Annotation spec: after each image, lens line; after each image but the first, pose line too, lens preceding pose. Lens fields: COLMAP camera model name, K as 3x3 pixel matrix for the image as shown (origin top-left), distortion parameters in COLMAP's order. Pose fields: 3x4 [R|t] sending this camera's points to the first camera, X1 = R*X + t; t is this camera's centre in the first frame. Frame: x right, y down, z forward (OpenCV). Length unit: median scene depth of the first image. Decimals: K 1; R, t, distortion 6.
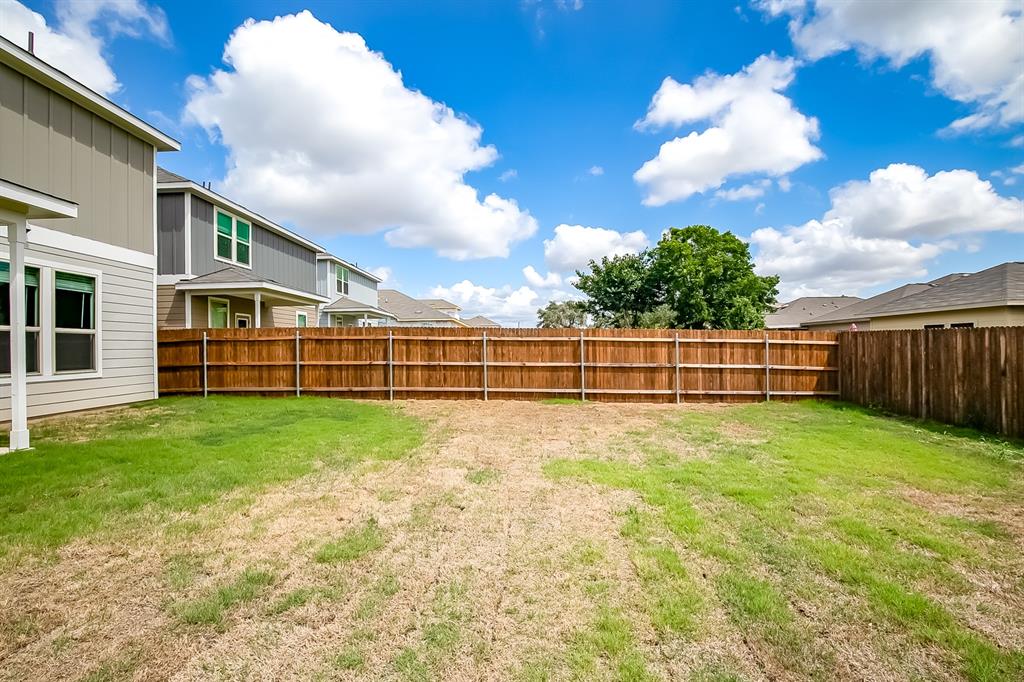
lens RADIAL K [[477.1, 0, 504.6], [0, 477.1, 345.1], [0, 0, 1]] dist [-0.019524, -0.000353]
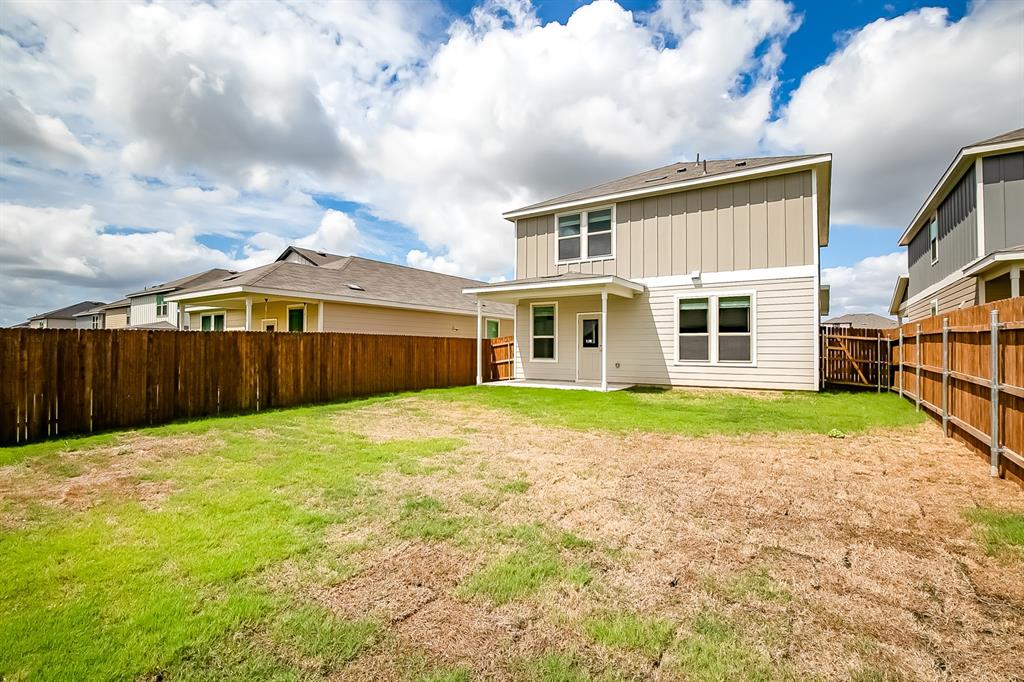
lens RADIAL K [[477.1, 0, 504.9], [0, 477.1, 341.7], [0, 0, 1]] dist [-0.019524, -0.000353]
pose [[-0.552140, -0.000388, -0.833751, 0.537886], [0.005606, 0.999976, -0.004178, -0.002697], [0.833733, -0.006981, -0.552124, 0.869702]]
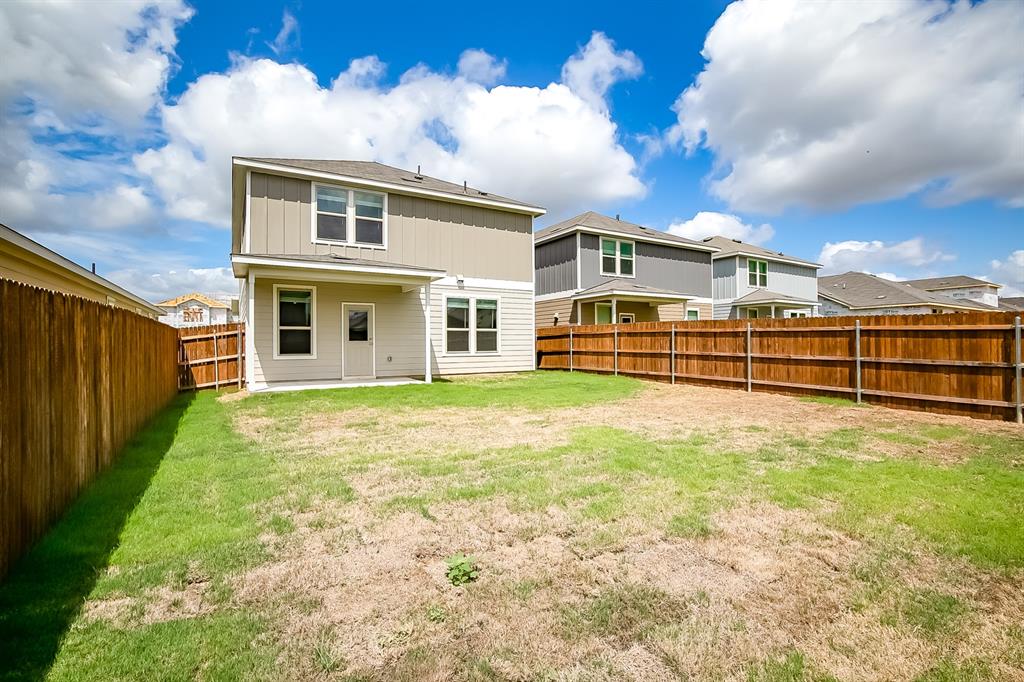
lens RADIAL K [[477.1, 0, 504.5], [0, 477.1, 341.2], [0, 0, 1]] dist [-0.019524, -0.000353]
pose [[0.520405, 0.003342, -0.853913, 0.535703], [0.001579, 0.999987, 0.004876, 0.004509], [0.853918, -0.003886, 0.520393, 0.046271]]
